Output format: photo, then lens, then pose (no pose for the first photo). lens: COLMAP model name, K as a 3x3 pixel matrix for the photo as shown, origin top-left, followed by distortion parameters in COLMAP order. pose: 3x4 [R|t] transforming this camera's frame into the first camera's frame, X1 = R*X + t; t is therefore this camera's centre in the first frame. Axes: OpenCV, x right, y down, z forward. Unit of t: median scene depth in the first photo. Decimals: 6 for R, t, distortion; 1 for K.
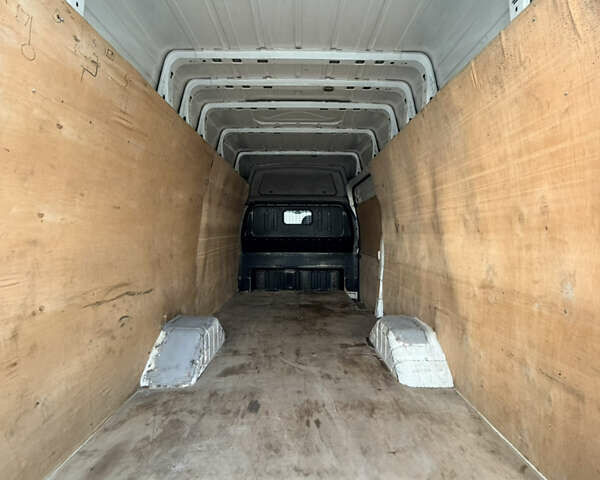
lens RADIAL K [[232.1, 0, 300.0], [0, 232.1, 240.0], [0, 0, 1]] dist [-0.000050, 0.000006]
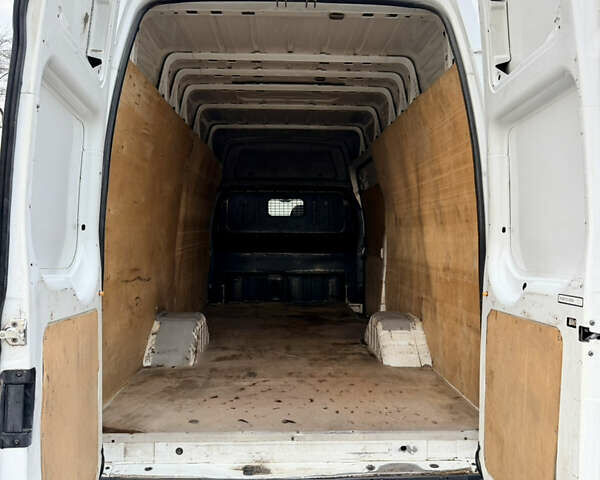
lens RADIAL K [[302.7, 0, 300.0], [0, 302.7, 240.0], [0, 0, 1]] dist [0.000971, 0.000350]
pose [[0.999296, 0.001880, 0.037482, -0.008697], [-0.002277, 0.999942, 0.010547, 0.016557], [-0.037460, -0.010625, 0.999242, -0.273134]]
